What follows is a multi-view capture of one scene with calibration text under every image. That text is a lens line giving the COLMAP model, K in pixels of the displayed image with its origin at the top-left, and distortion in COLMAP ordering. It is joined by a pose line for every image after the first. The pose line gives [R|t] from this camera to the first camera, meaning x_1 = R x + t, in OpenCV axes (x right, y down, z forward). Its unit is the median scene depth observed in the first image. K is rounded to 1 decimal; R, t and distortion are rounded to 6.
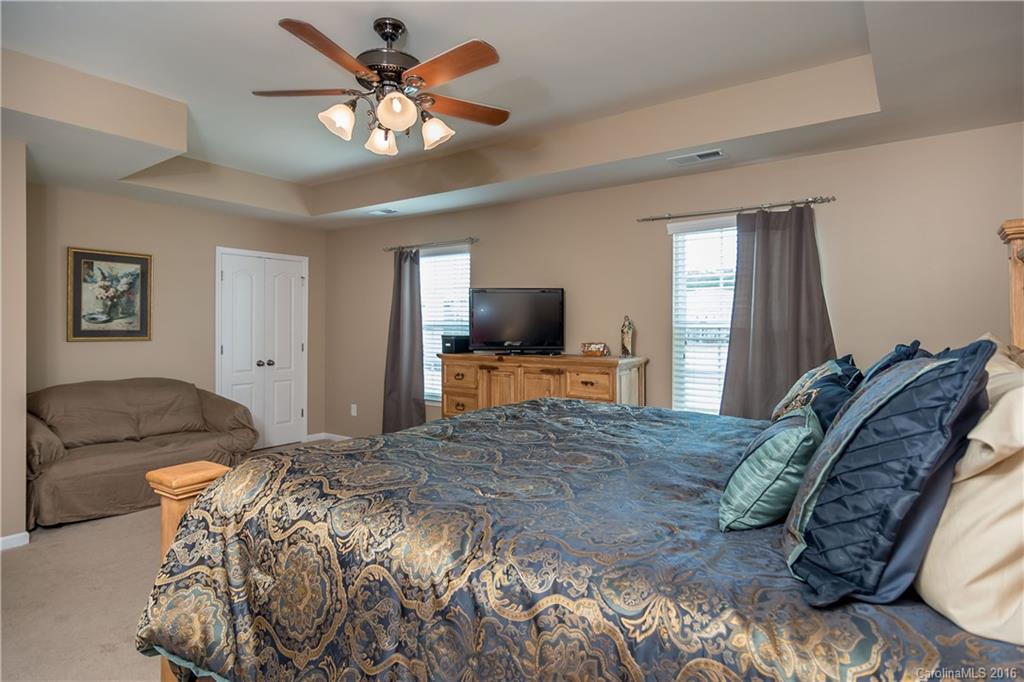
lens RADIAL K [[565.6, 0, 511.5], [0, 565.6, 338.8], [0, 0, 1]] dist [0.003238, 0.001554]
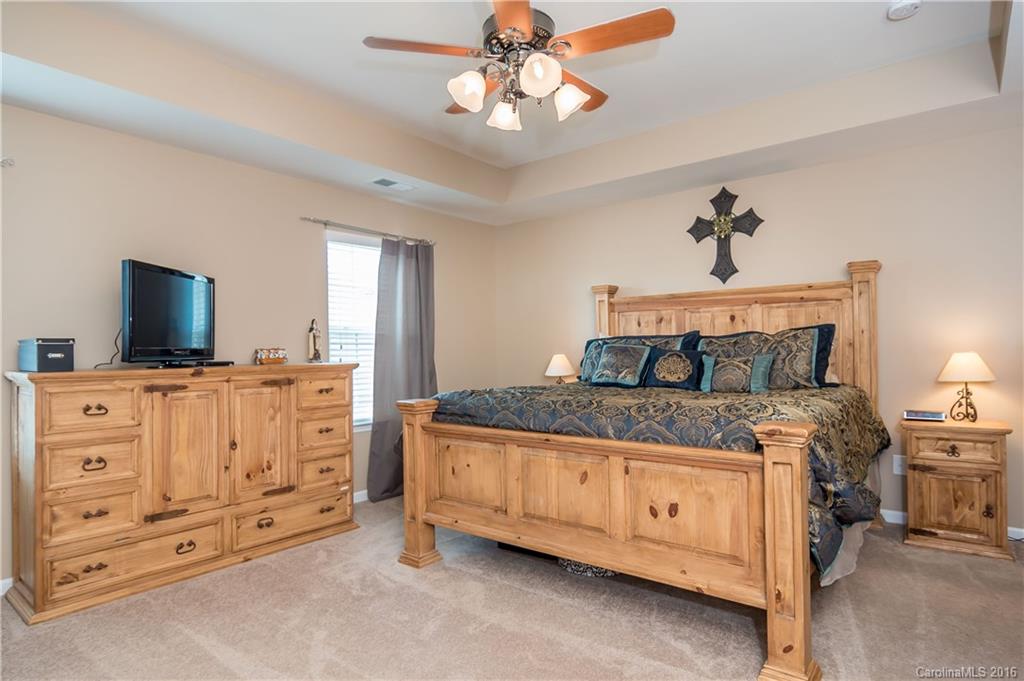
lens RADIAL K [[565.6, 0, 511.8], [0, 565.6, 341.5], [0, 0, 1]] dist [0.003238, 0.001554]
pose [[0.046102, 0.007076, 0.998912, -0.719990], [0.023560, 0.999689, -0.008169, 0.013601], [-0.998659, 0.023911, 0.045921, 0.625091]]
